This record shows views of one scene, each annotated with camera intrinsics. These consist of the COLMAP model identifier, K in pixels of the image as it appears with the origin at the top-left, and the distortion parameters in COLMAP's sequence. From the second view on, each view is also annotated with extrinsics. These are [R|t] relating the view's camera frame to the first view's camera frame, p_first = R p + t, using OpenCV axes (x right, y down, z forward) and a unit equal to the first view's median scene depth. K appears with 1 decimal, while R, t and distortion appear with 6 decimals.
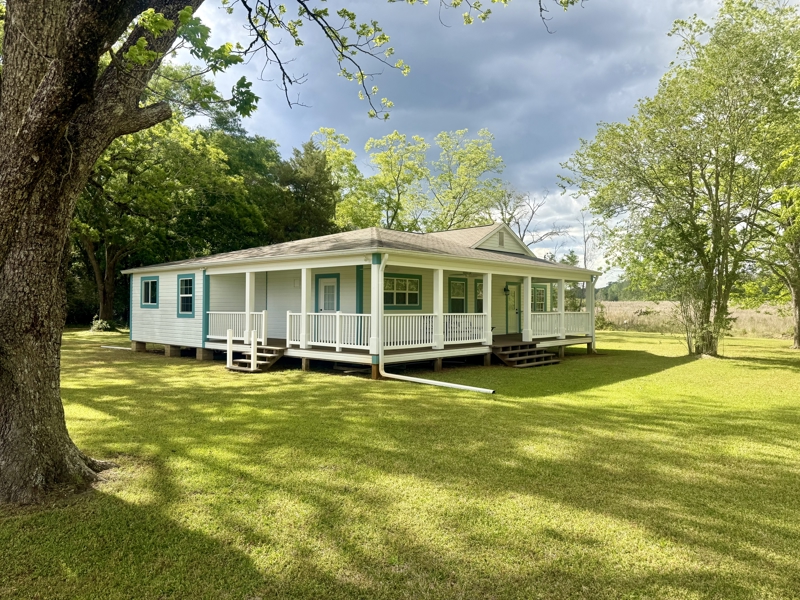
lens RADIAL K [[552.9, 0, 408.6], [0, 552.9, 299.2], [0, 0, 1]] dist [0.084232, -0.001578]
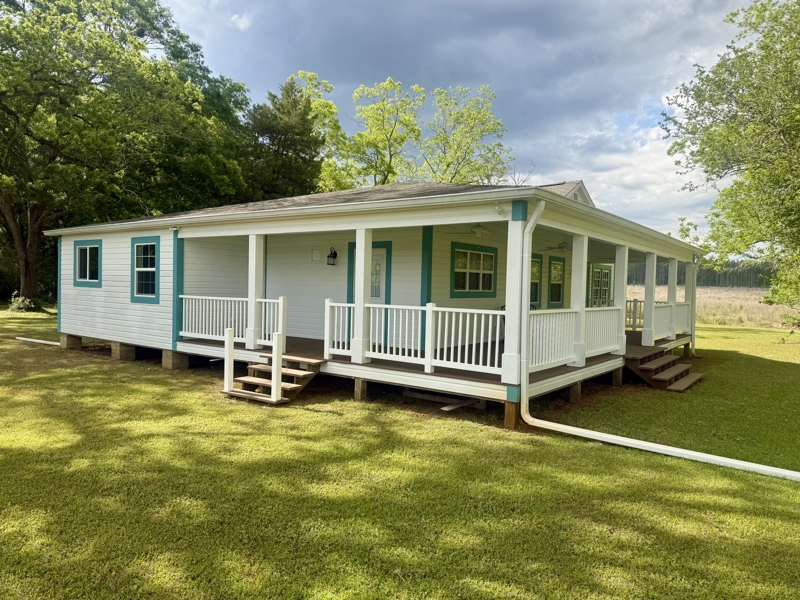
lens RADIAL K [[553.0, 0, 406.4], [0, 553.0, 298.8], [0, 0, 1]] dist [0.061792, -0.054369]
pose [[0.995559, 0.018342, 0.092332, -0.157682], [-0.021701, 0.999134, 0.035509, -0.002223], [-0.091601, -0.037355, 0.995095, 0.328787]]
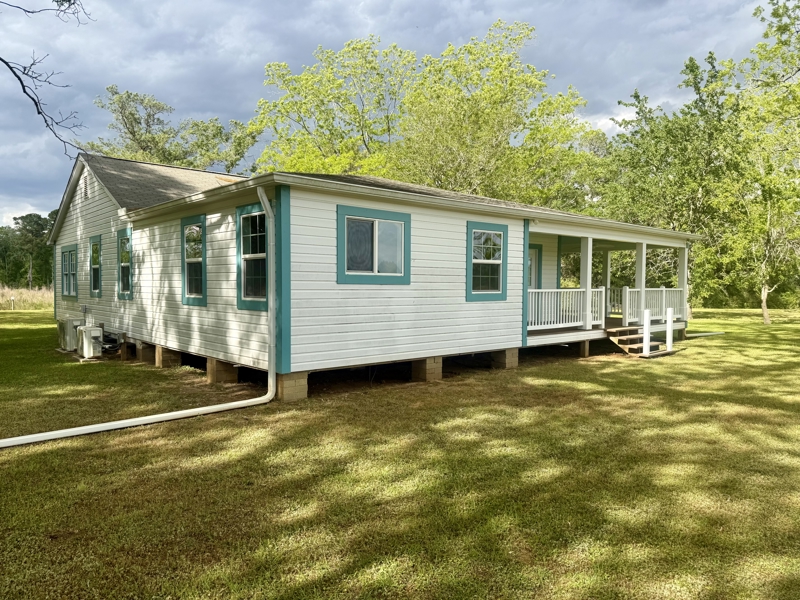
lens RADIAL K [[553.0, 0, 406.4], [0, 553.0, 298.8], [0, 0, 1]] dist [0.061792, -0.054369]
pose [[0.133314, -0.043784, 0.990106, -0.993023], [-0.031167, 0.998344, 0.048345, 0.006614], [-0.990584, -0.037304, 0.131728, 1.042208]]
